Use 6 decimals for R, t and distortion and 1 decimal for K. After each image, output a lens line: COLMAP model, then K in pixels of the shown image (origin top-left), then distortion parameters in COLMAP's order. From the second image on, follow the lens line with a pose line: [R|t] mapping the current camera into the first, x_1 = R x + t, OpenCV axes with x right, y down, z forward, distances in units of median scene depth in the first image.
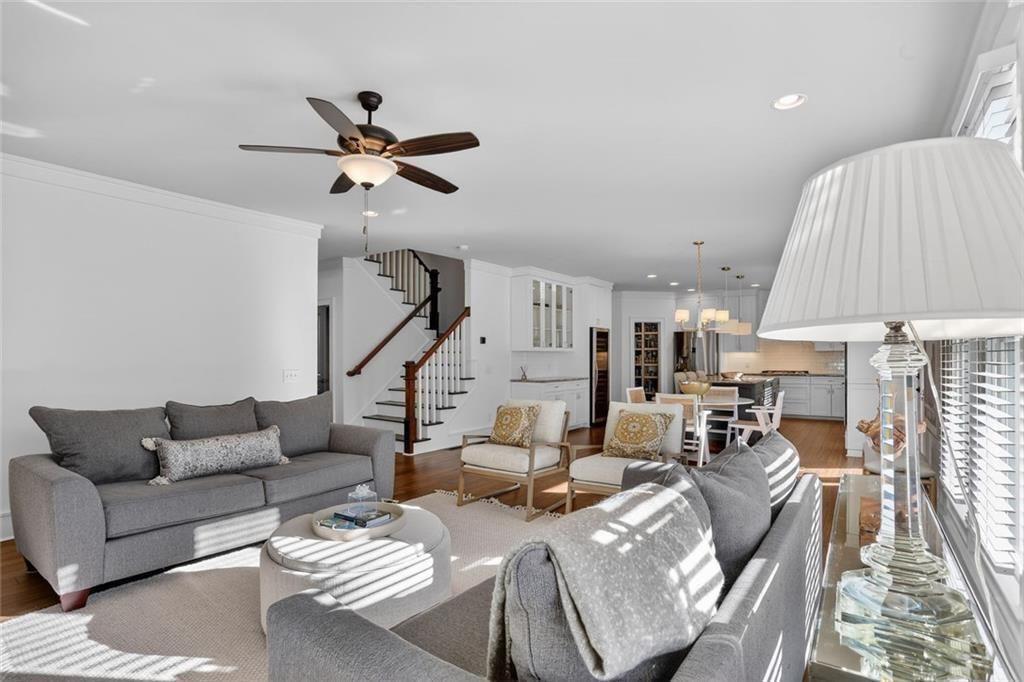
lens RADIAL K [[495.3, 0, 514.4], [0, 495.3, 350.1], [0, 0, 1]] dist [-0.001944, -0.000219]
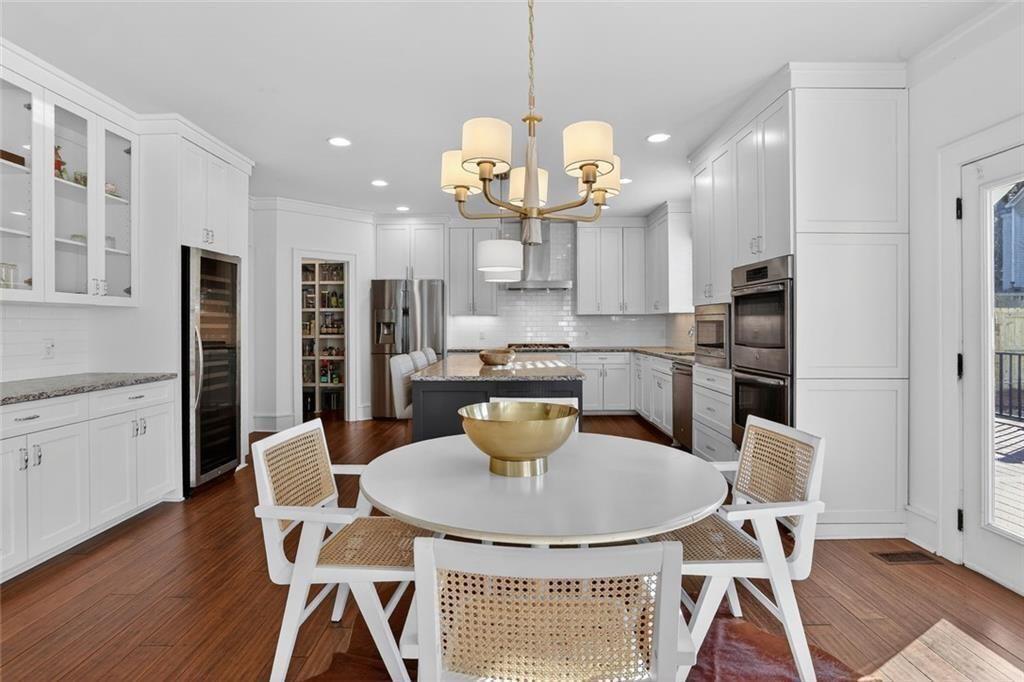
lens RADIAL K [[518.9, 0, 512.0], [0, 518.9, 341.0], [0, 0, 1]] dist [-0.000293, 0.000109]
pose [[0.815370, -0.015203, 0.578740, 0.105669], [-0.008631, 0.999225, 0.038410, 0.010156], [-0.578876, -0.036314, 0.814607, 0.420507]]
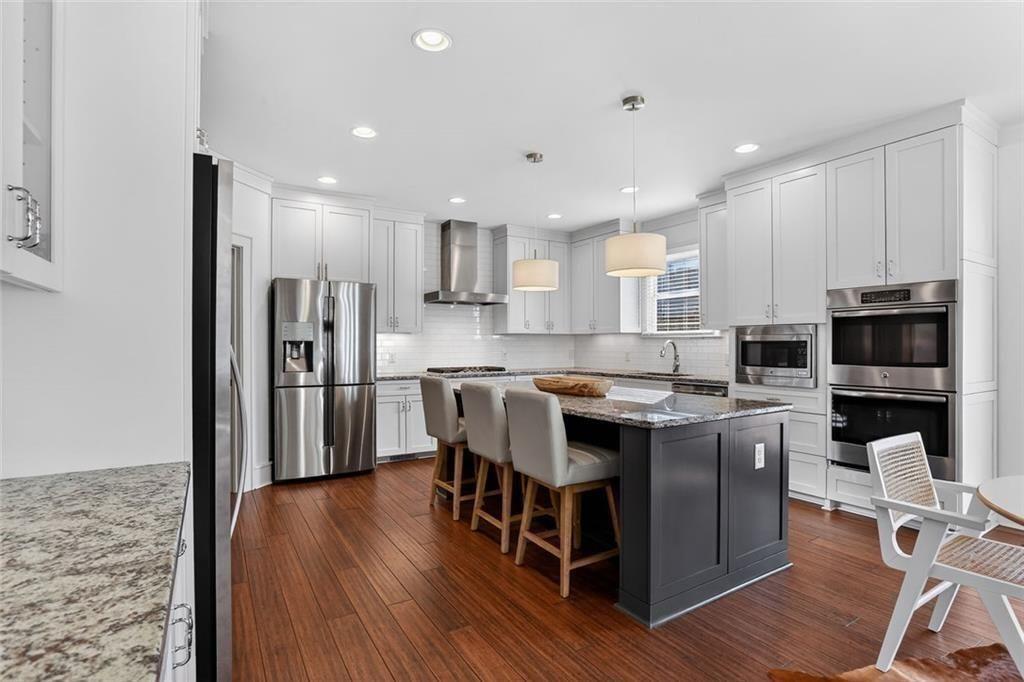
lens RADIAL K [[495.3, 0, 514.4], [0, 495.3, 350.1], [0, 0, 1]] dist [-0.001944, -0.000219]
pose [[0.374463, -0.004240, 0.927232, 0.033345], [-0.013181, 0.999864, 0.009895, 0.014250], [-0.927148, -0.015928, 0.374356, 0.694259]]
